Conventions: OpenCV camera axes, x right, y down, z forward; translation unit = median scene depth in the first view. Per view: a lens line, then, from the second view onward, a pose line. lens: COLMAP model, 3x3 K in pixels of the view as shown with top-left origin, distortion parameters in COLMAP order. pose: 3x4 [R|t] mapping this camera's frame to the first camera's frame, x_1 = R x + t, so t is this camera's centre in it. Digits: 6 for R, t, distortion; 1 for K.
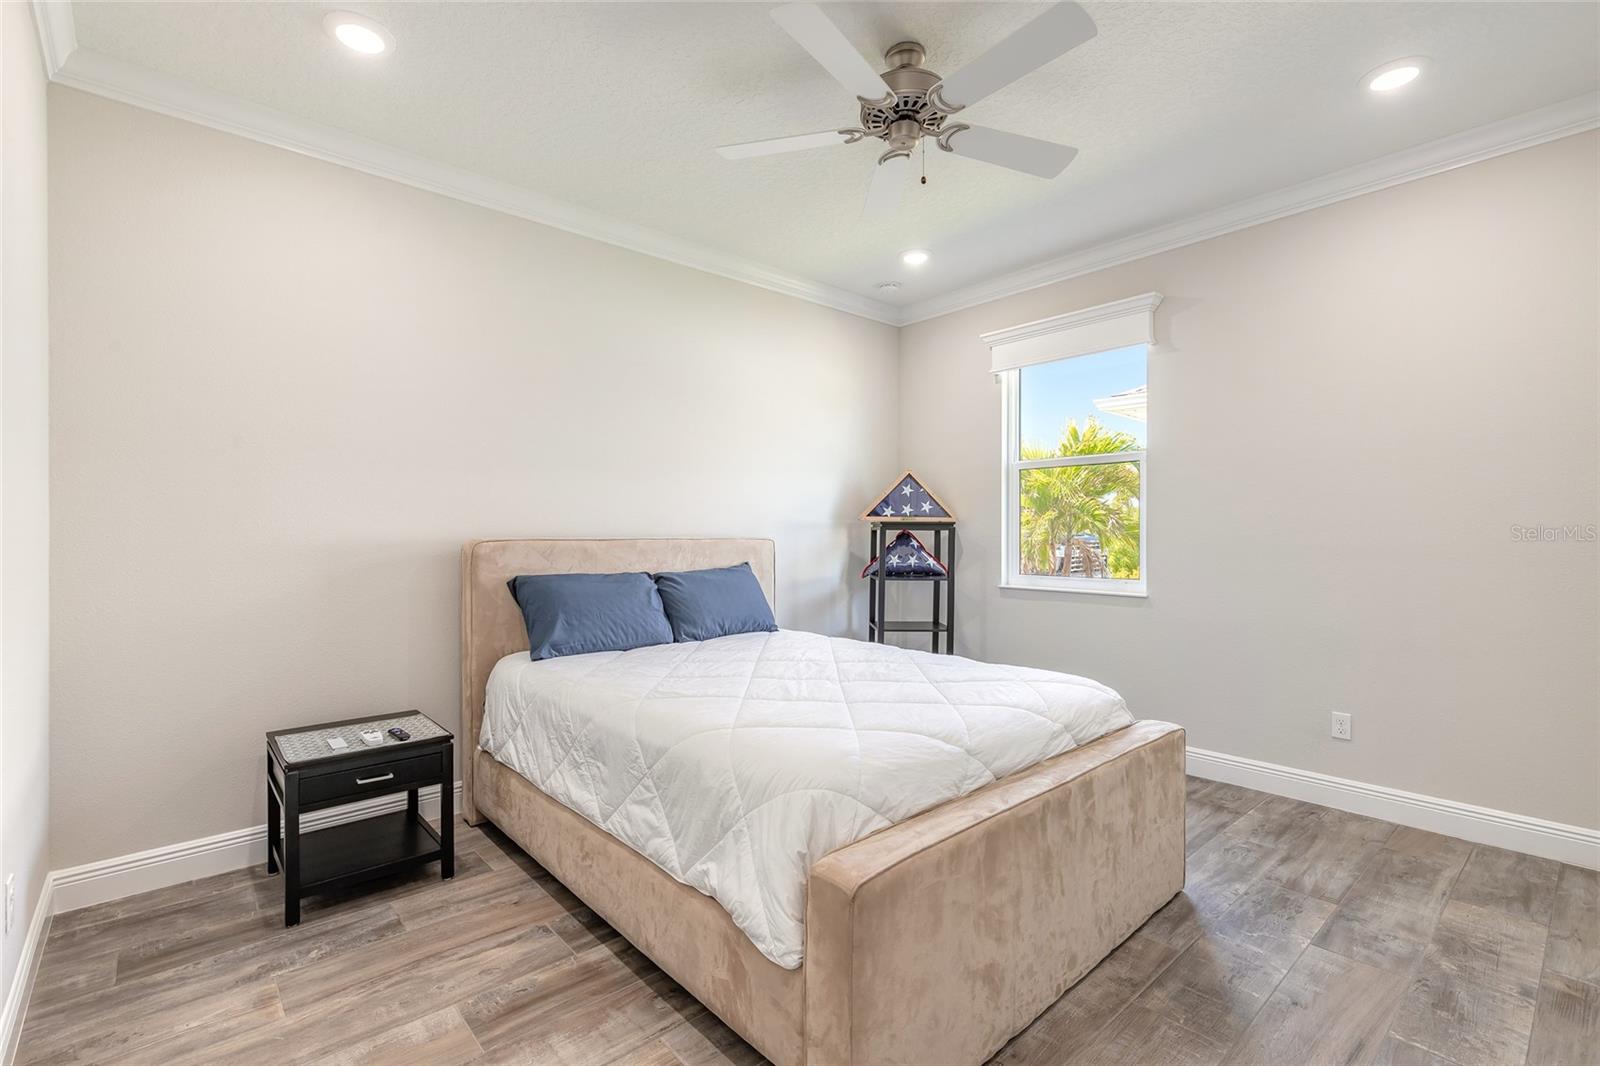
lens RADIAL K [[726.4, 0, 797.7], [0, 726.4, 530.1], [0, 0, 1]] dist [0.006186, -0.000342]
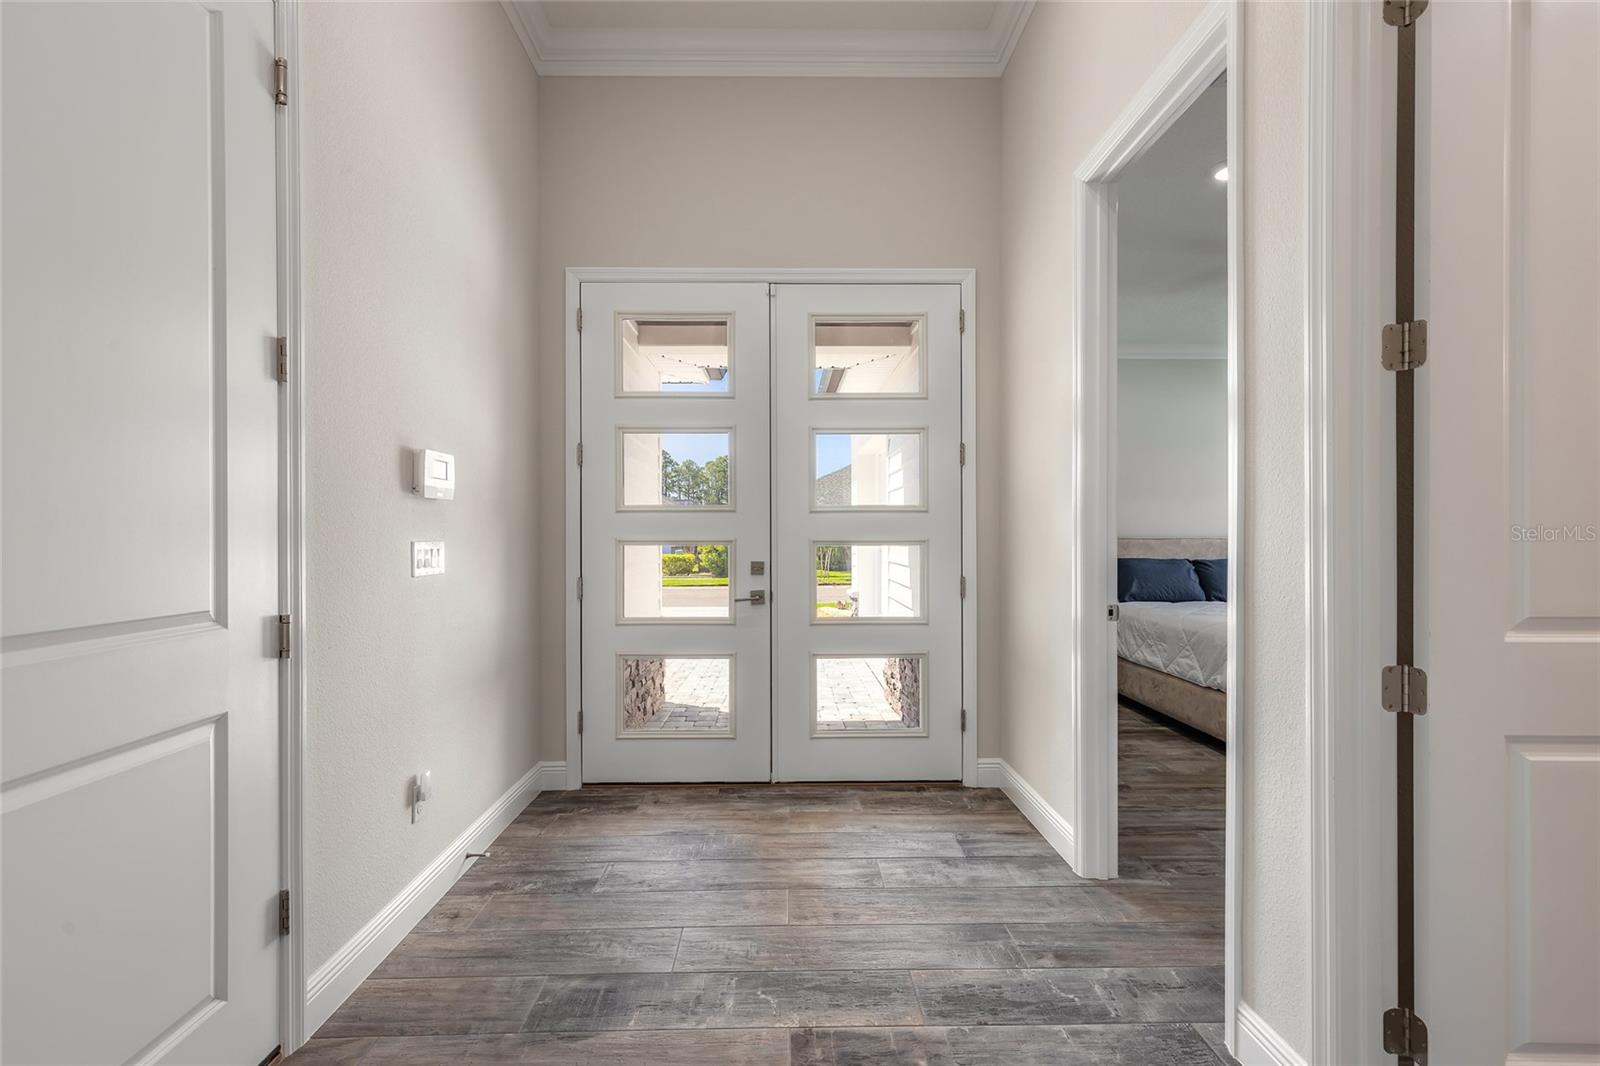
lens RADIAL K [[726.4, 0, 790.1], [0, 726.4, 528.9], [0, 0, 1]] dist [0.006186, -0.000342]
pose [[0.761316, 0.002509, -0.648376, 0.273134], [-0.004432, 0.999989, -0.001334, -0.005763], [0.648366, 0.003889, 0.761319, -1.309370]]
